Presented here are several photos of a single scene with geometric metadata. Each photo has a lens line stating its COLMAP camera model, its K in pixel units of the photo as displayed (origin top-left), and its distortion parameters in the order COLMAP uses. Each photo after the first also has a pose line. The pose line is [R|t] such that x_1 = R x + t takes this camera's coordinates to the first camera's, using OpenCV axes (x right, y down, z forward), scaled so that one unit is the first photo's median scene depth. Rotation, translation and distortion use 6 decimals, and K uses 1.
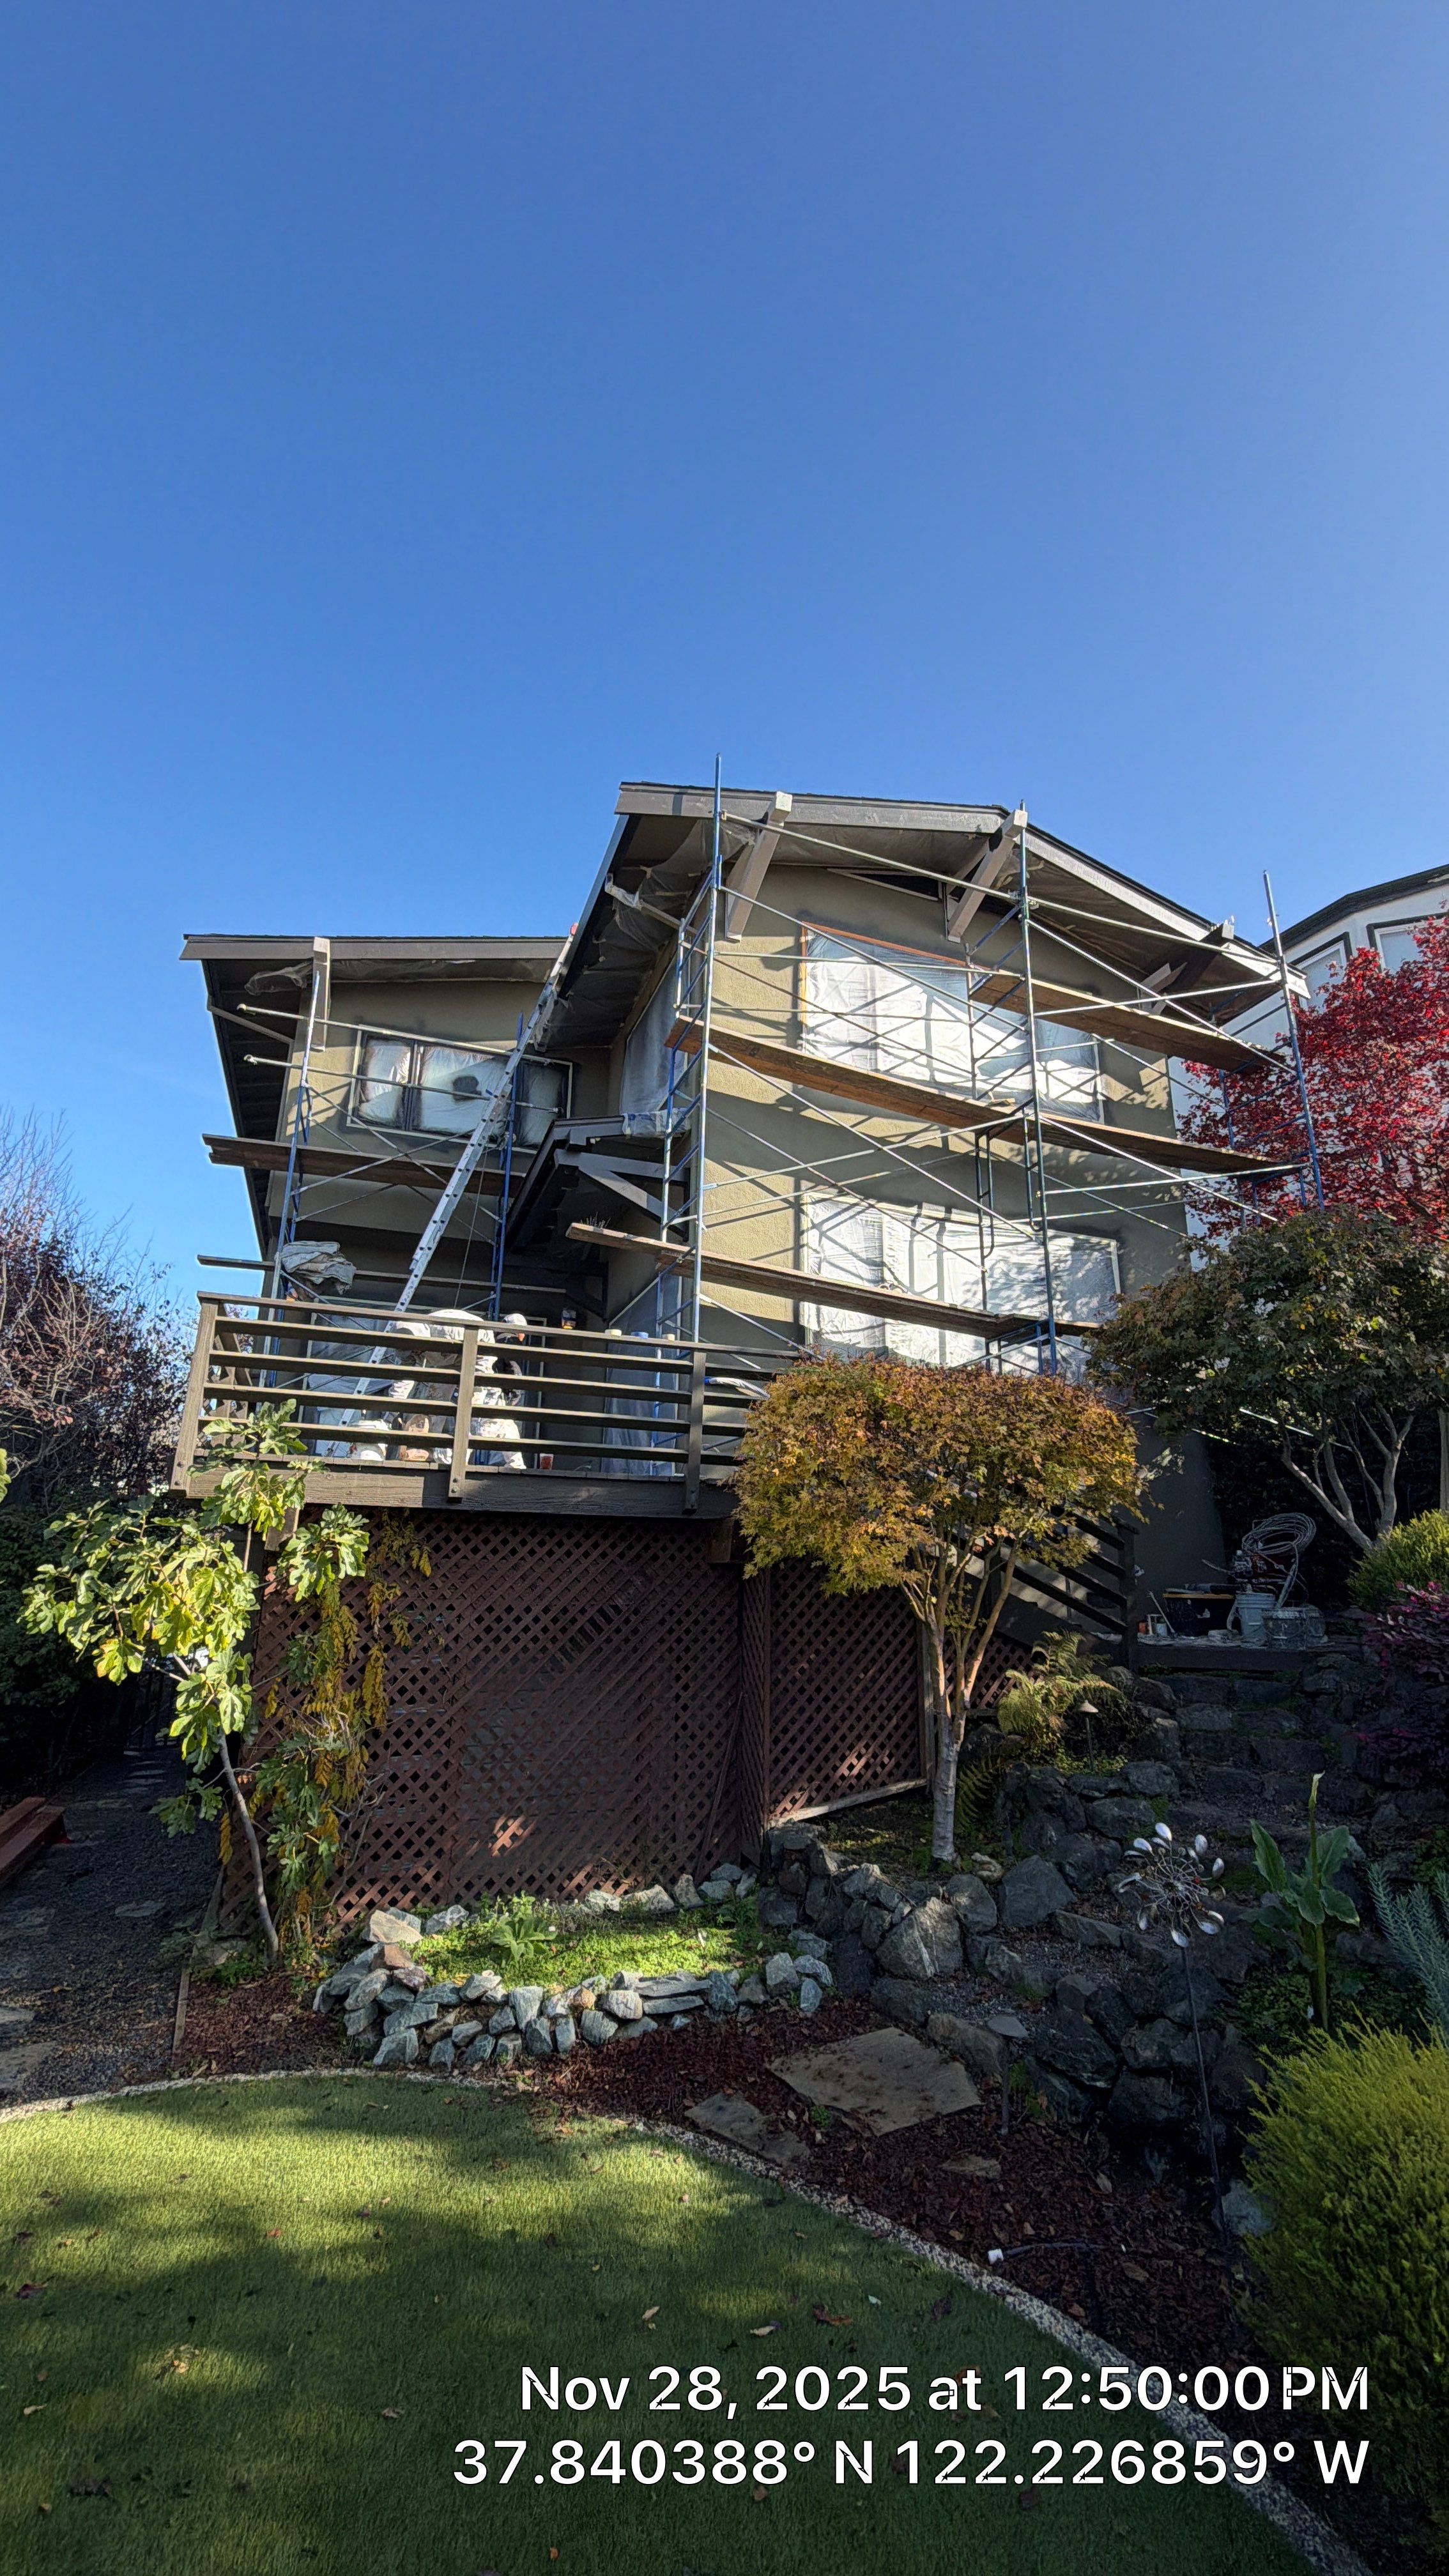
lens RADIAL K [[1042.1, 0, 724.5], [0, 1042.1, 1288.0], [0, 0, 1]] dist [-0.001056, 0.000002]
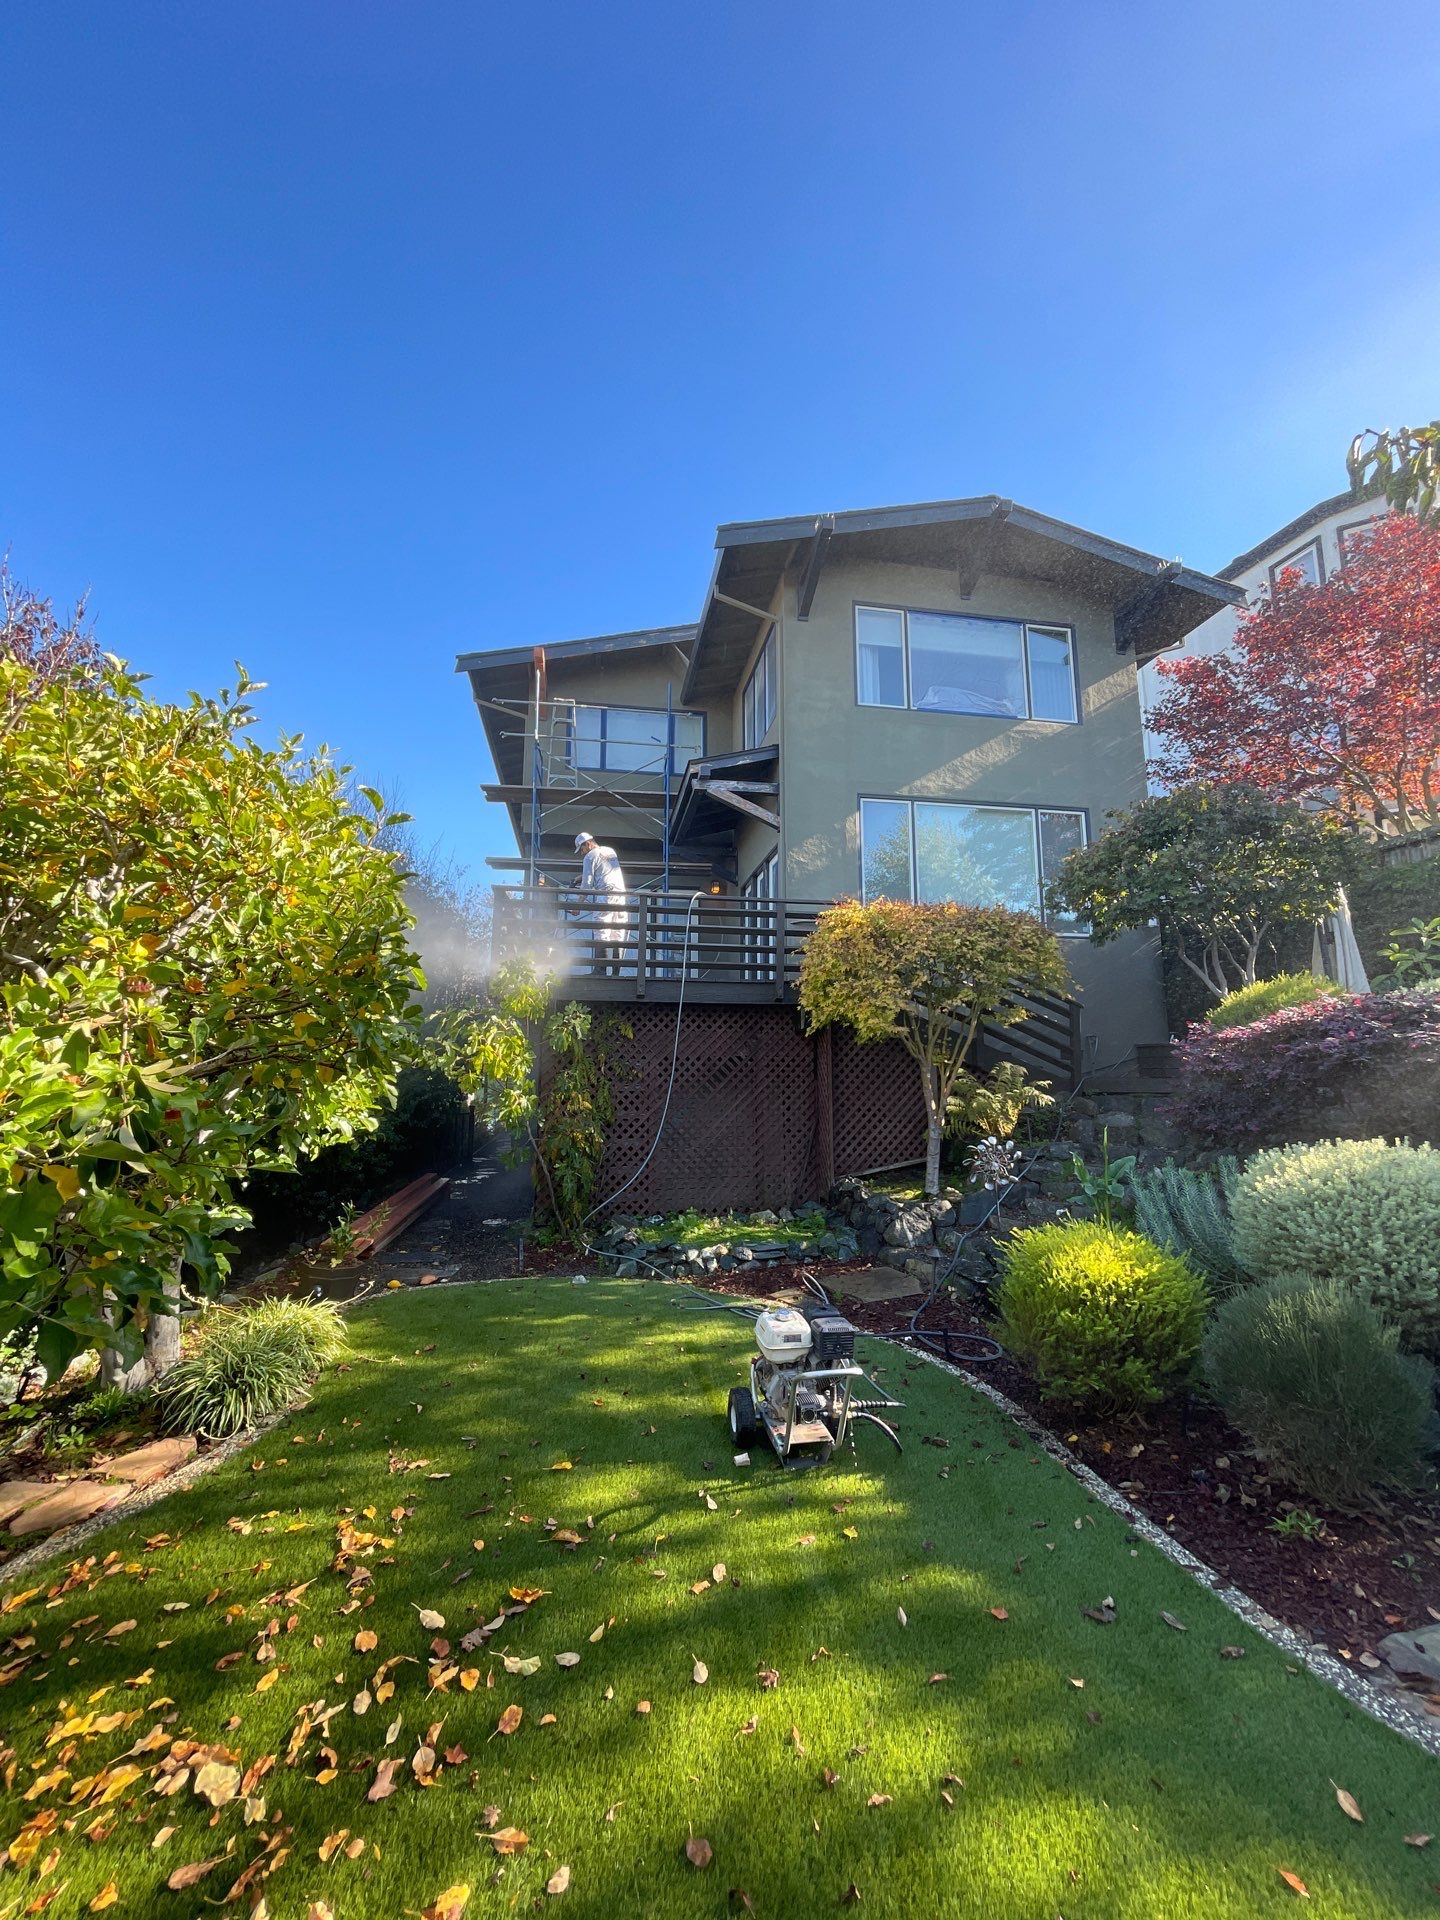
lens RADIAL K [[781.6, 0, 720.0], [0, 781.6, 960.0], [0, 0, 1]] dist [0.014607, -0.000006]
pose [[0.983142, -0.040290, -0.178350, 0.098638], [0.063149, 0.990220, 0.124408, -0.009897], [0.171593, -0.133574, 0.976071, -0.225018]]
